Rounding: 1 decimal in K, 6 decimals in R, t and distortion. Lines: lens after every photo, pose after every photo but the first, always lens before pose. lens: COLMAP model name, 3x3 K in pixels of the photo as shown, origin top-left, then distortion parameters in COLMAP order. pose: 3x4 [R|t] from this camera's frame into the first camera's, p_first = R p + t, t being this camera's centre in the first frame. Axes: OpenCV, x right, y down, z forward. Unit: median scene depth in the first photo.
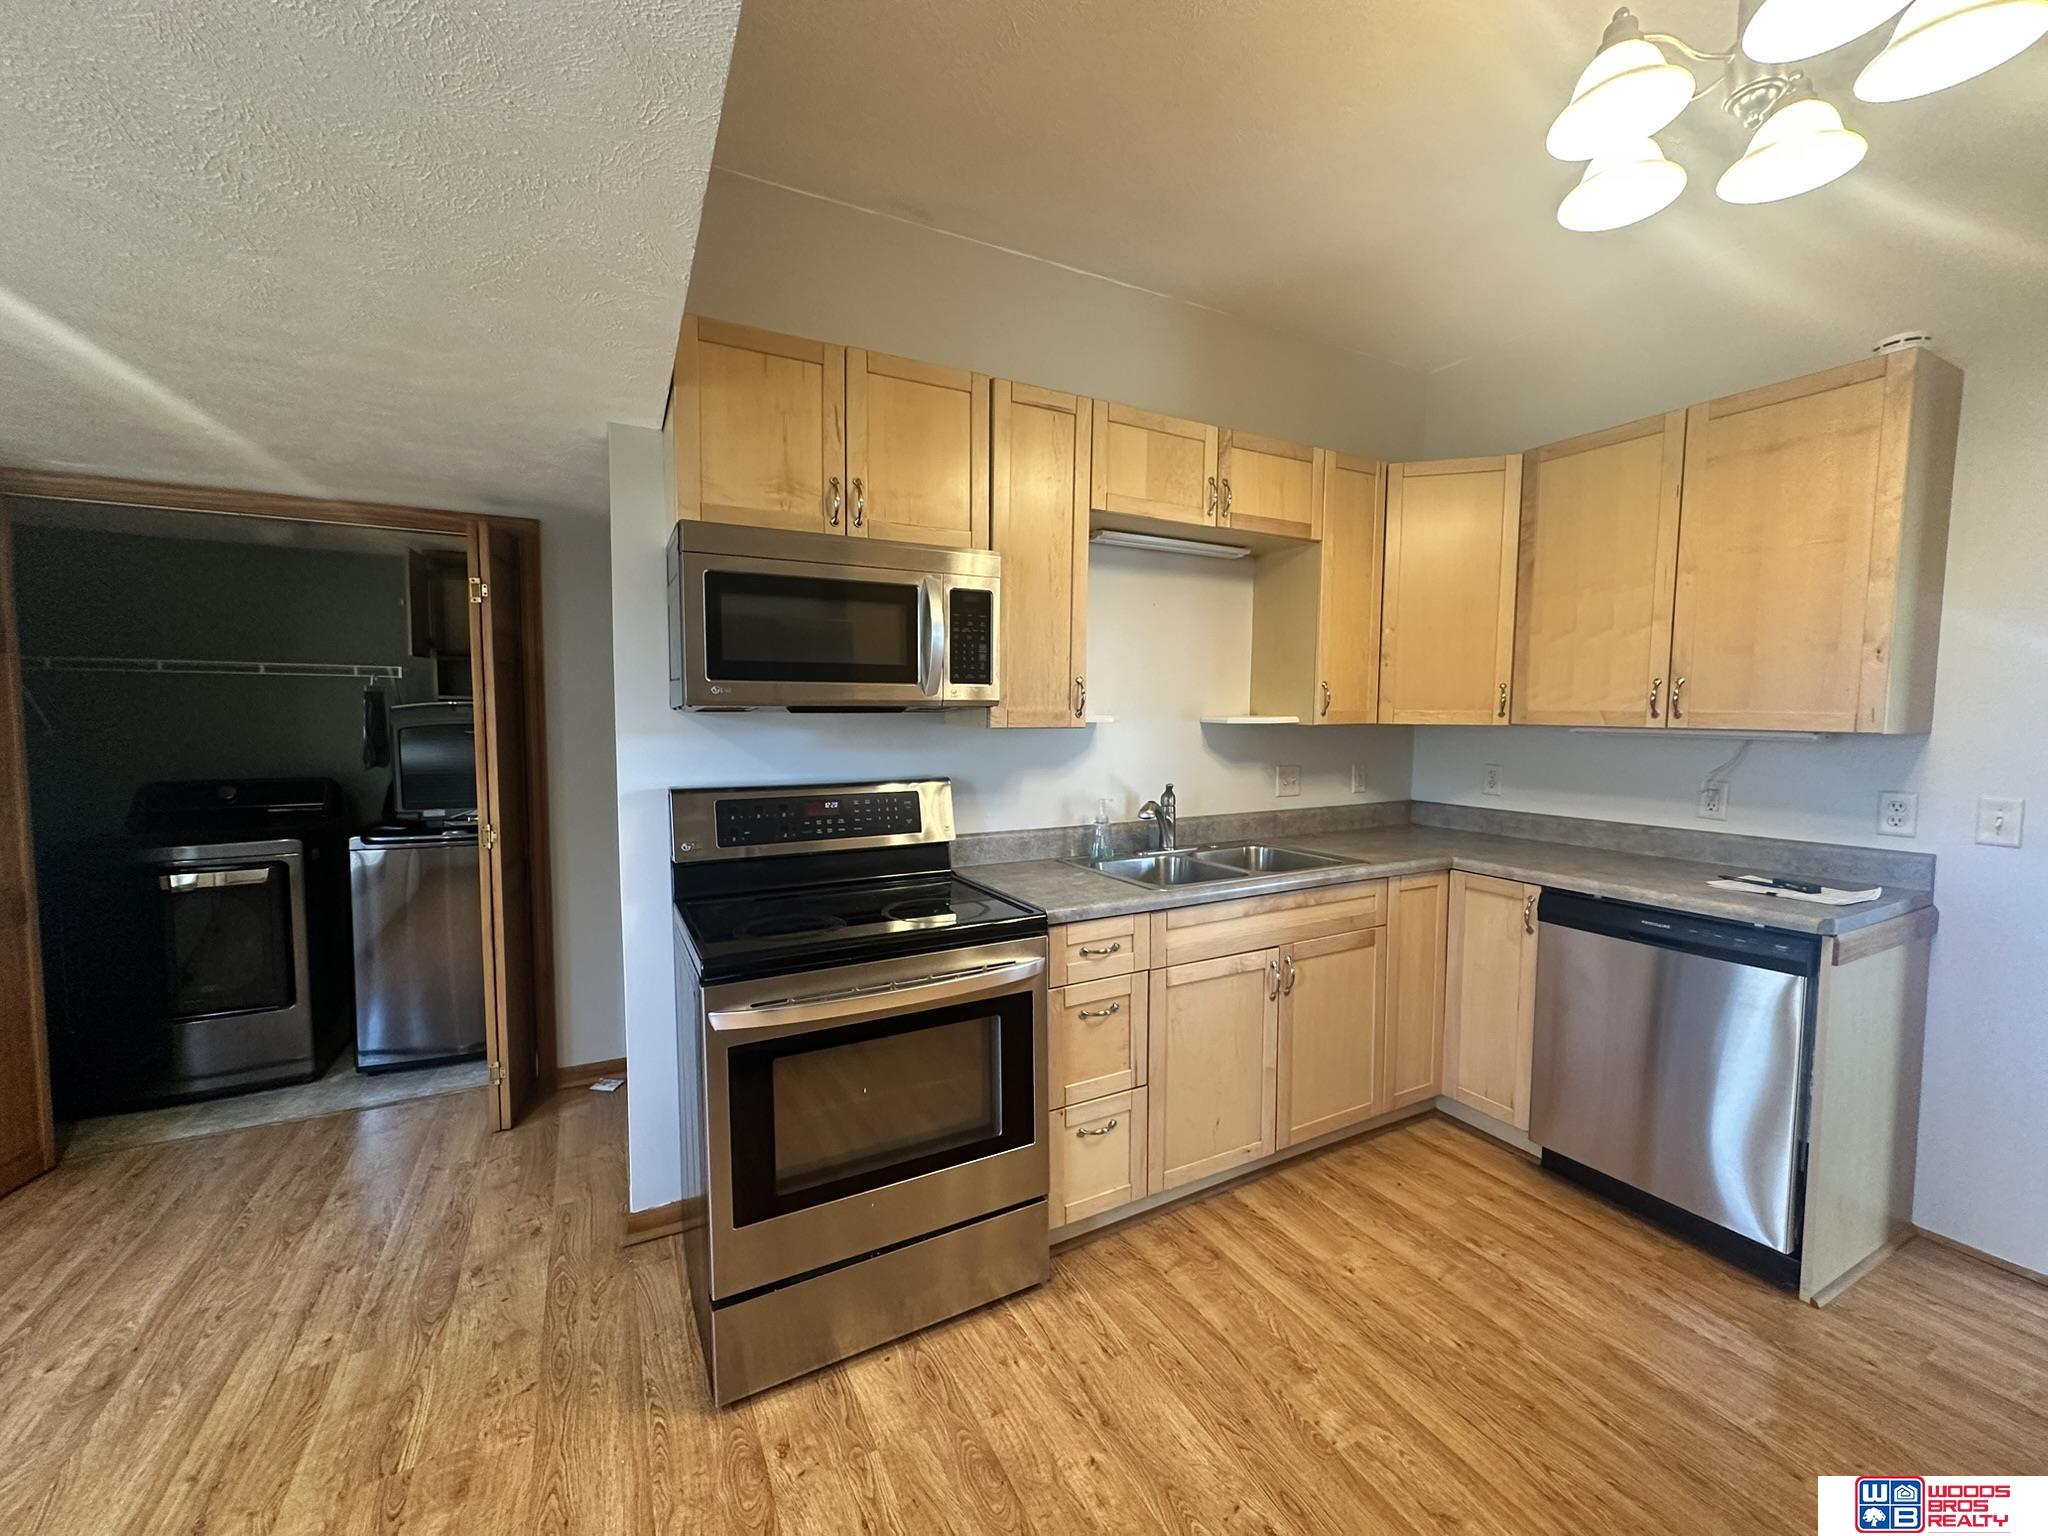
lens RADIAL K [[816.9, 0, 1025.6], [0, 816.9, 767.1], [0, 0, 1]] dist [-0.000283, 0.000455]
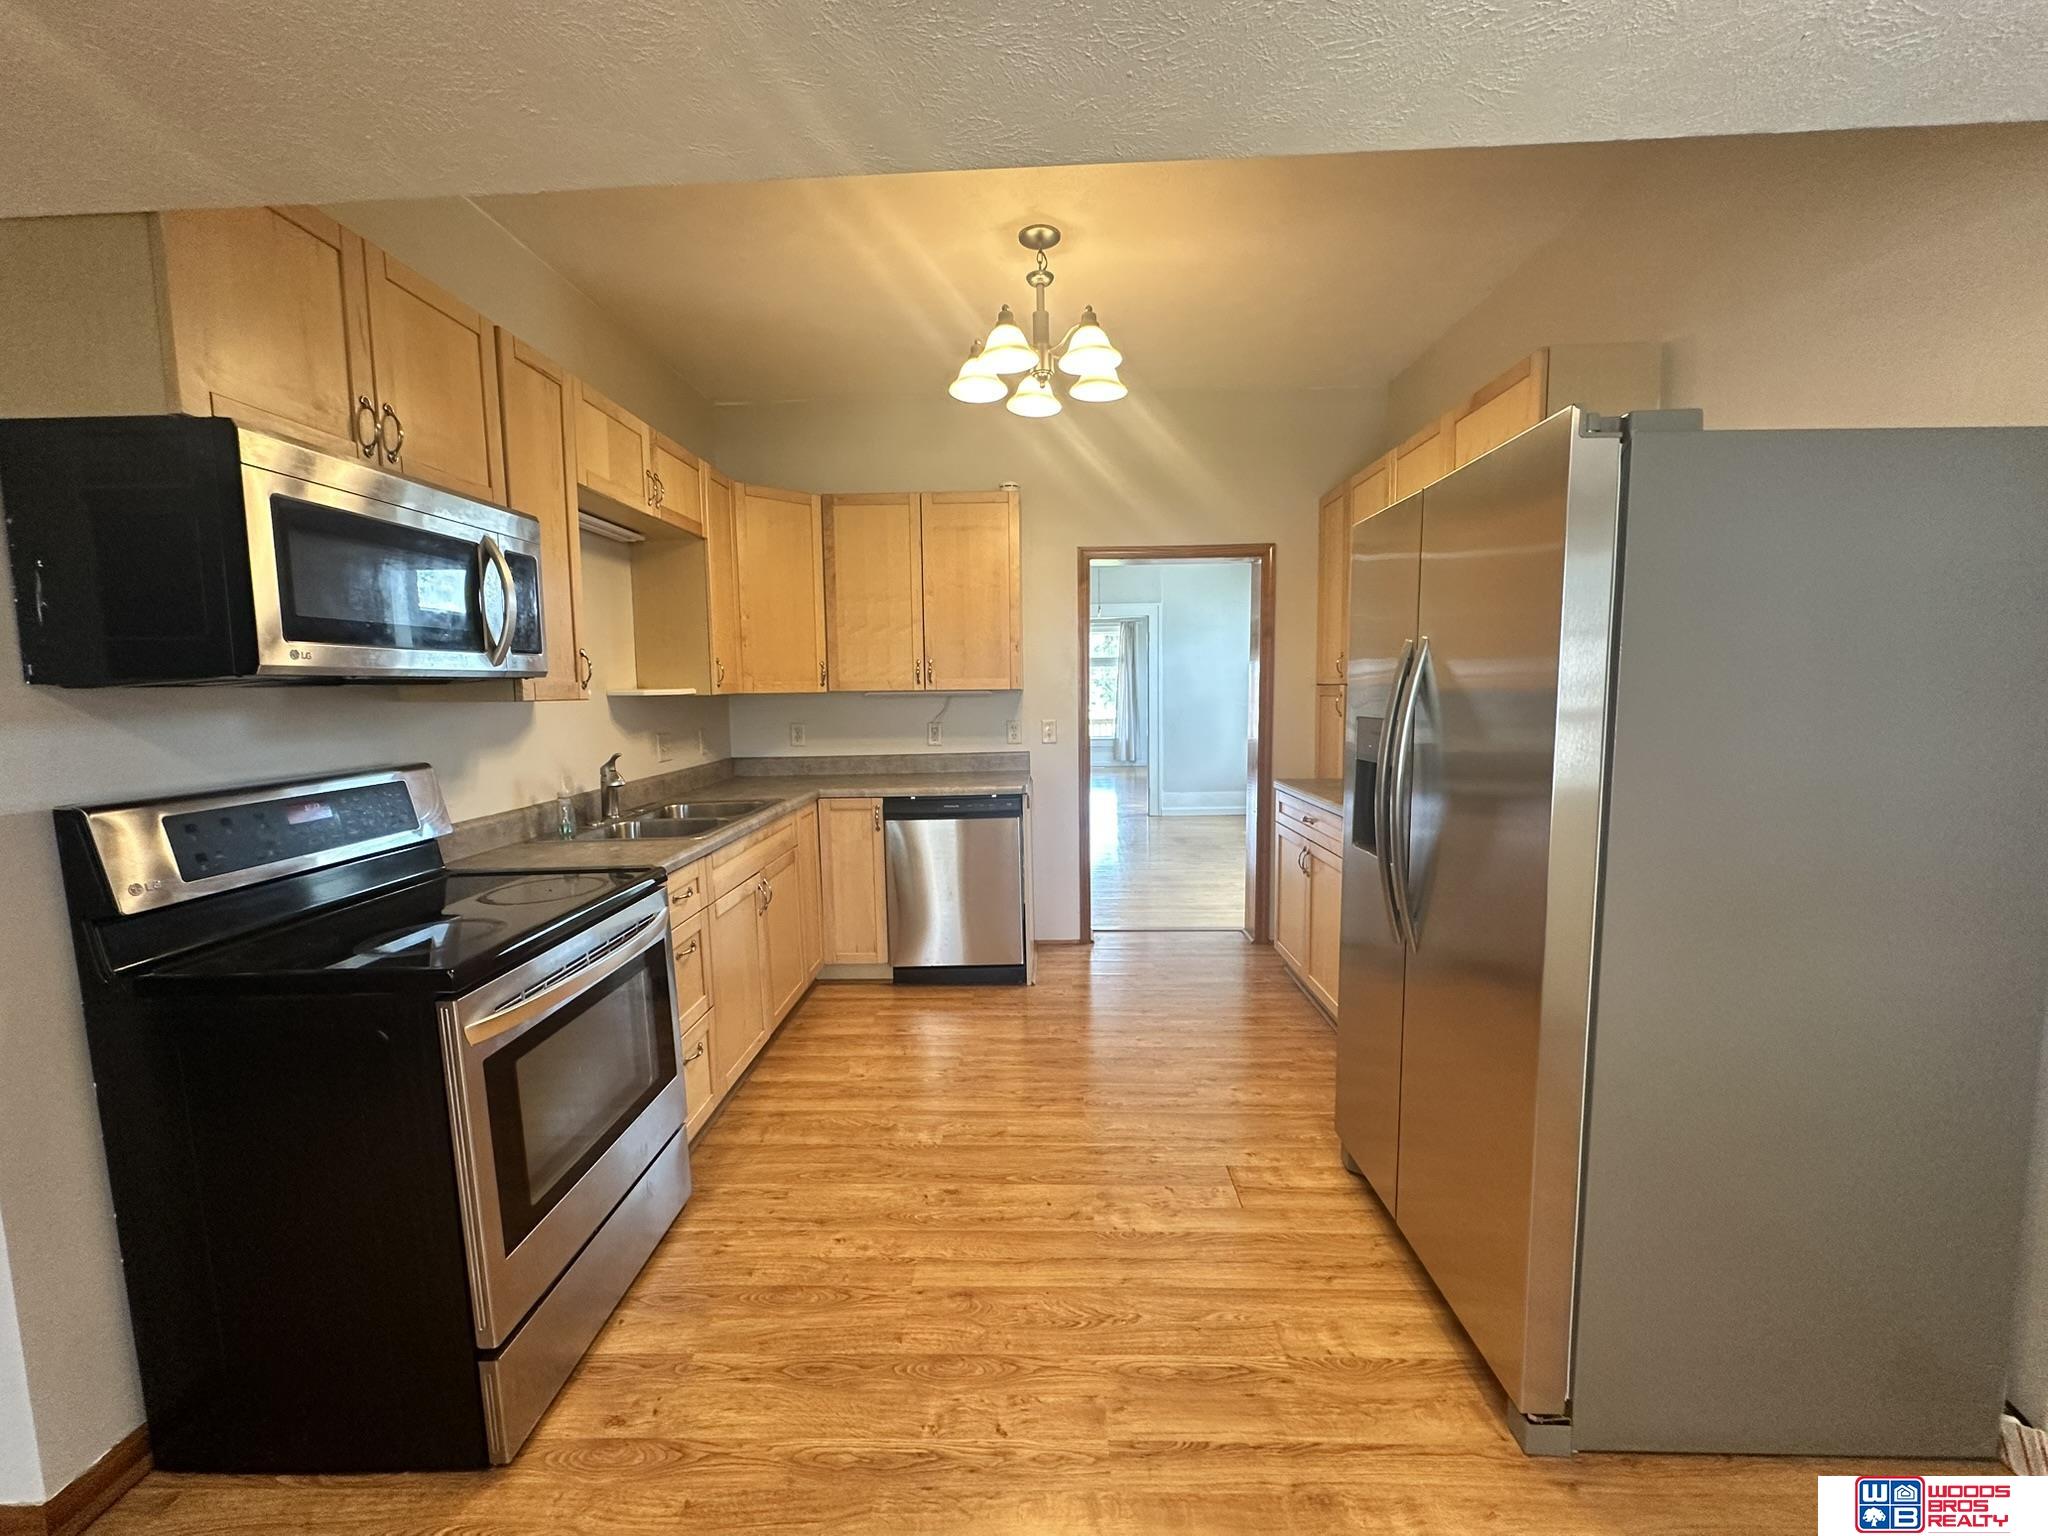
lens RADIAL K [[816.9, 0, 1025.6], [0, 816.9, 767.1], [0, 0, 1]] dist [-0.000283, 0.000455]
pose [[0.490498, -0.099012, 0.865799, -0.590449], [0.080259, 0.994434, 0.068253, 0.010178], [-0.867738, 0.036010, 0.495715, 0.031236]]
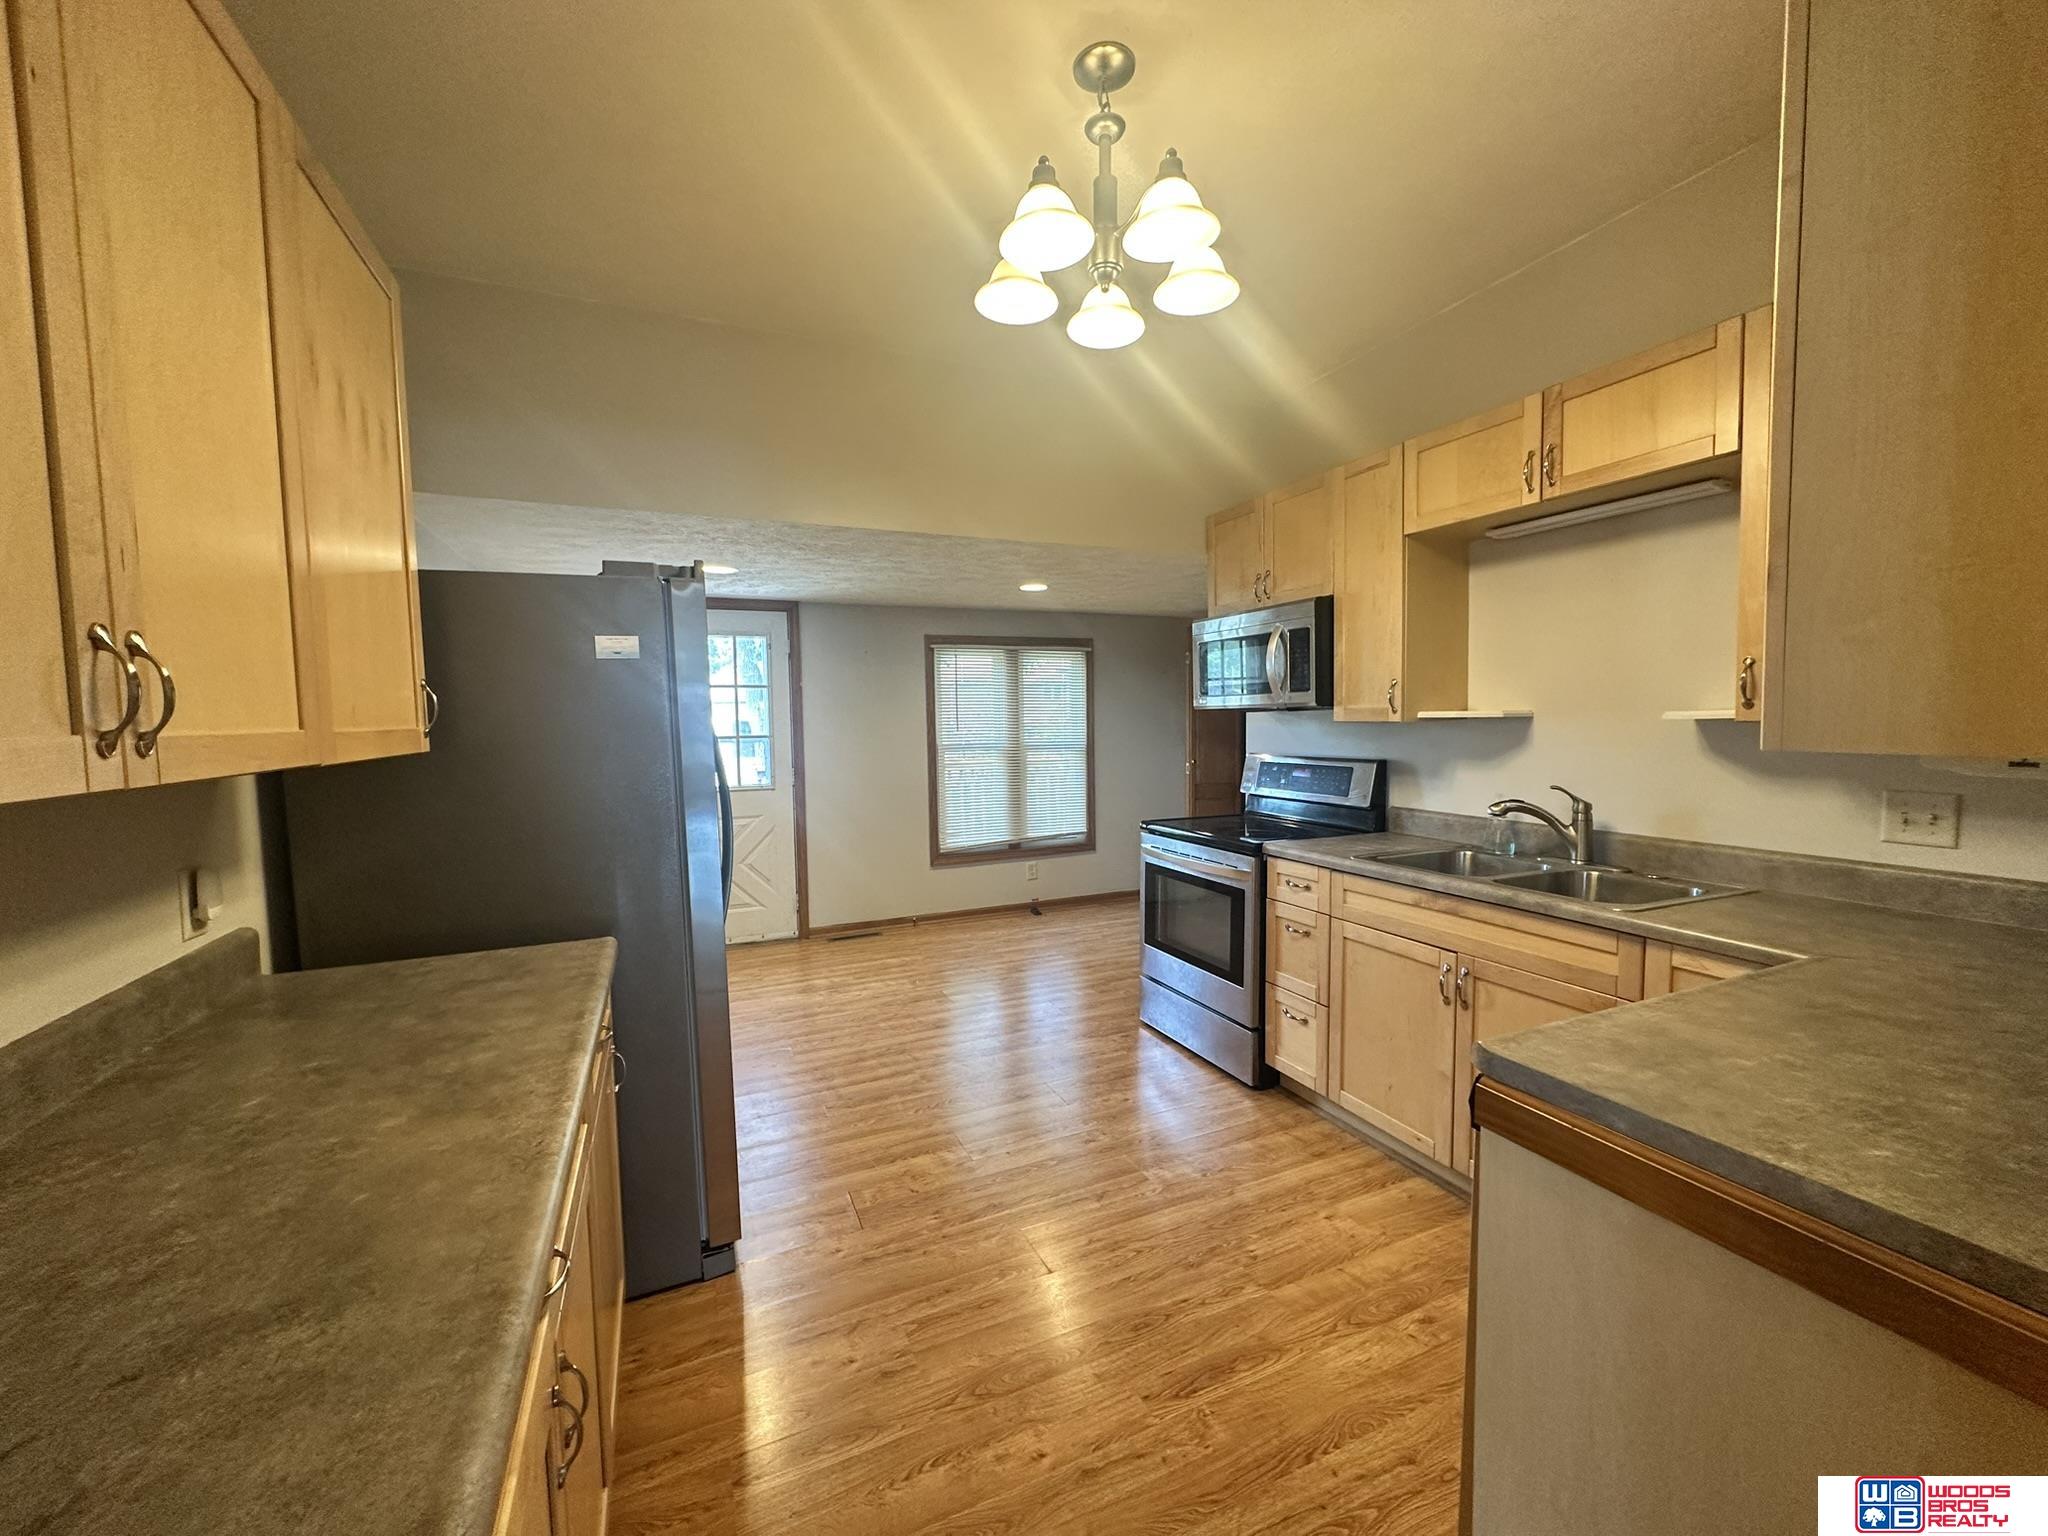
lens RADIAL K [[816.9, 0, 1025.6], [0, 816.9, 767.1], [0, 0, 1]] dist [-0.000283, 0.000455]
pose [[-0.078980, 0.060682, -0.995028, 1.380853], [-0.051725, 0.996552, 0.064881, -0.035201], [0.995533, 0.056592, -0.075569, 0.598917]]
